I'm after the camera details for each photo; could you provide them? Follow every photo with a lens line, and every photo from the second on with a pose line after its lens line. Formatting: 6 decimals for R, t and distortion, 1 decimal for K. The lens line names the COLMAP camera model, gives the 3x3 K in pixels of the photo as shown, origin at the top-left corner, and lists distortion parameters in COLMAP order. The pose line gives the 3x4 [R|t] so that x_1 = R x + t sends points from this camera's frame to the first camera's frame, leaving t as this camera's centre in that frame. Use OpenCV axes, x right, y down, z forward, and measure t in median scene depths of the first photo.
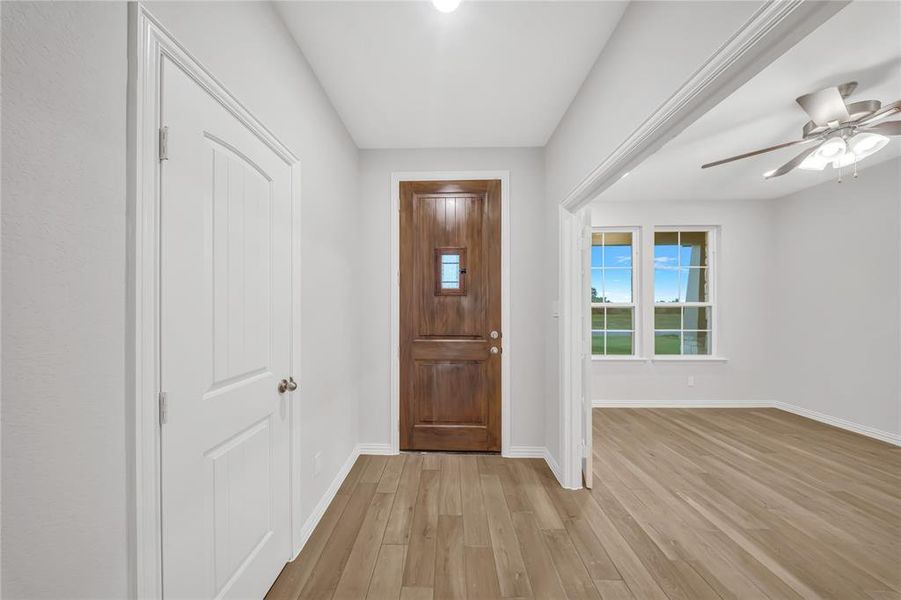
lens RADIAL K [[269.2, 0, 441.3], [0, 269.2, 303.2], [0, 0, 1]] dist [-0.000078, -0.000028]
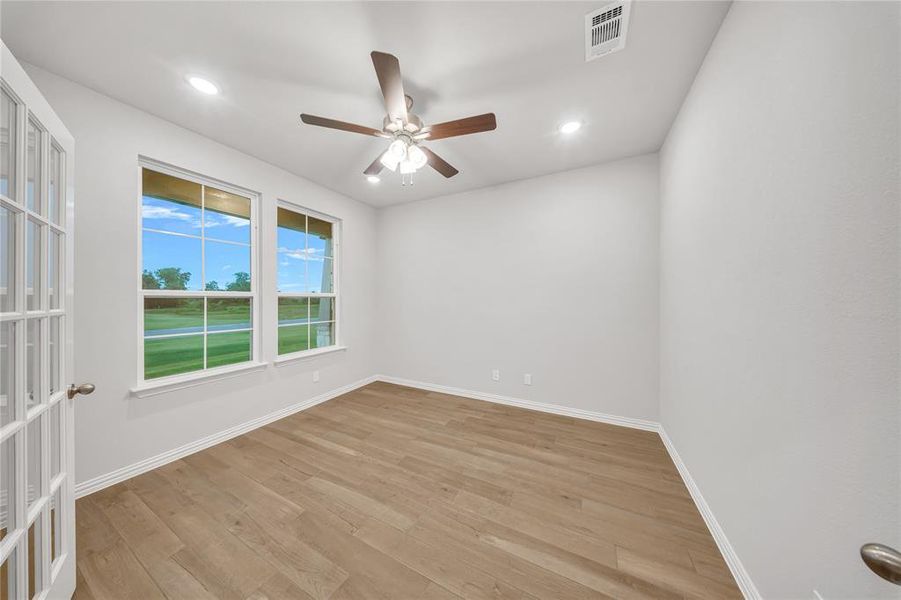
lens RADIAL K [[269.2, 0, 441.3], [0, 269.2, 303.2], [0, 0, 1]] dist [-0.000078, -0.000028]
pose [[0.458162, -0.016874, 0.888708, 0.299383], [0.003470, 0.999846, 0.017195, 0.021220], [-0.888862, -0.004794, 0.458150, 0.188616]]
